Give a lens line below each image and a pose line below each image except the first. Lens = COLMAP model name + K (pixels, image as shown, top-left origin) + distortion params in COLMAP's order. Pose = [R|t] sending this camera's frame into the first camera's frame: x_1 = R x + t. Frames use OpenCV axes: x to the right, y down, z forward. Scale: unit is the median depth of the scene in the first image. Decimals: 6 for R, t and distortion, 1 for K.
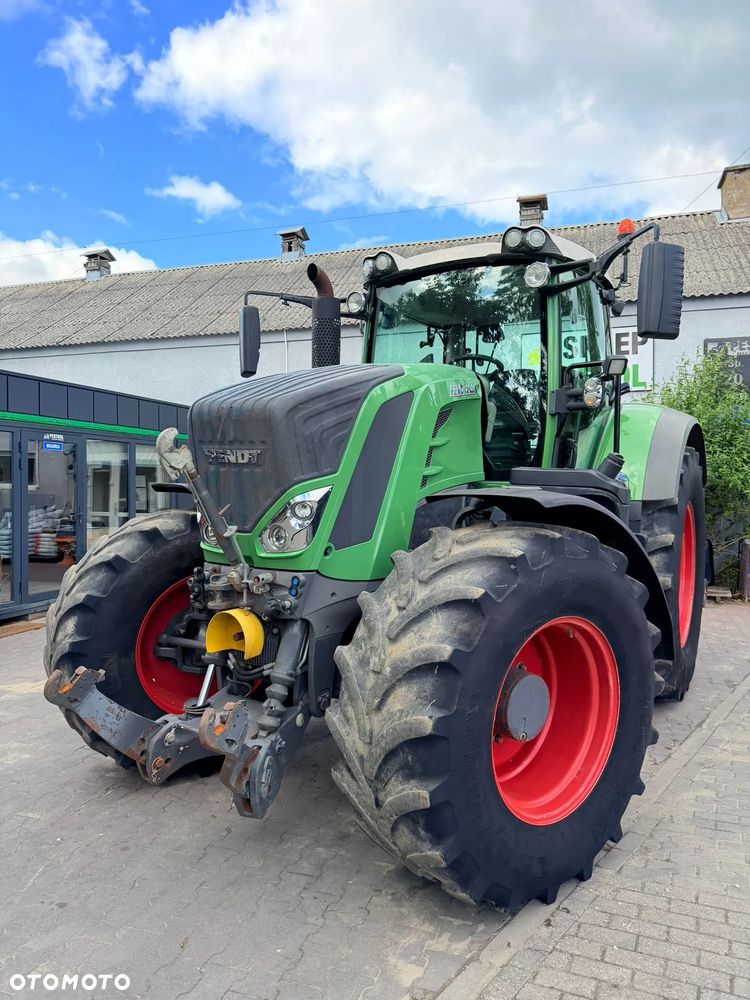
lens RADIAL K [[709.6, 0, 383.6], [0, 709.6, 494.3], [0, 0, 1]] dist [0.020390, -0.027557]
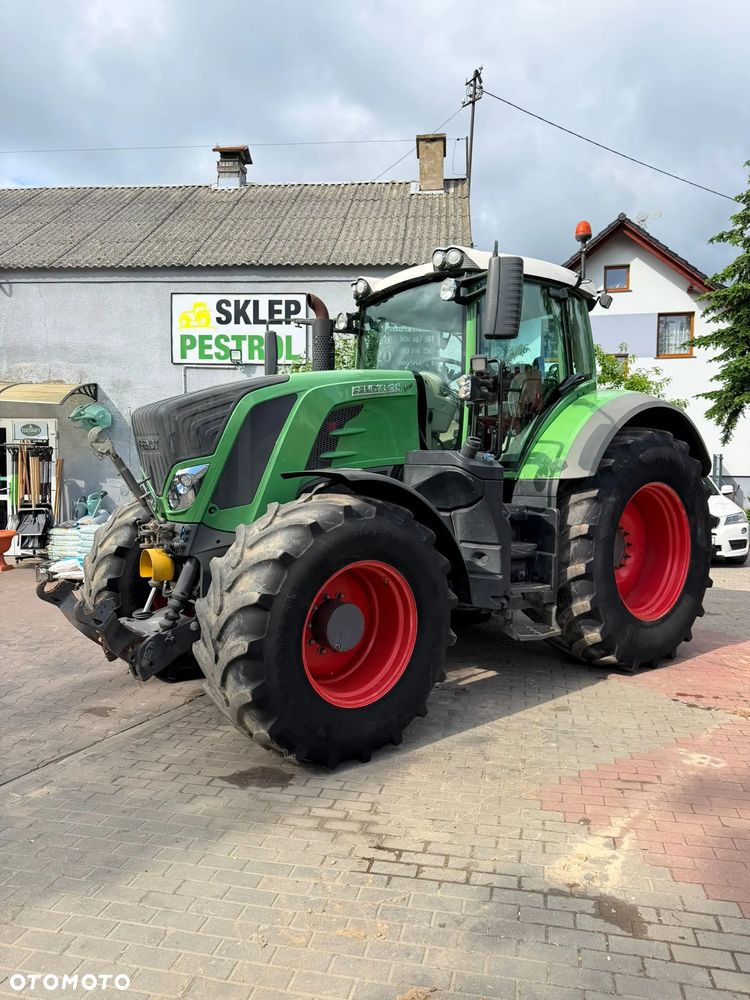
lens RADIAL K [[701.2, 0, 375.0], [0, 701.2, 500.0], [0, 0, 1]] dist [0.060499, -0.080019]
pose [[0.975335, 0.005770, 0.220652, 0.618760], [-0.016989, 0.998655, 0.048980, -0.031308], [-0.220073, -0.051521, 0.974122, 0.159347]]
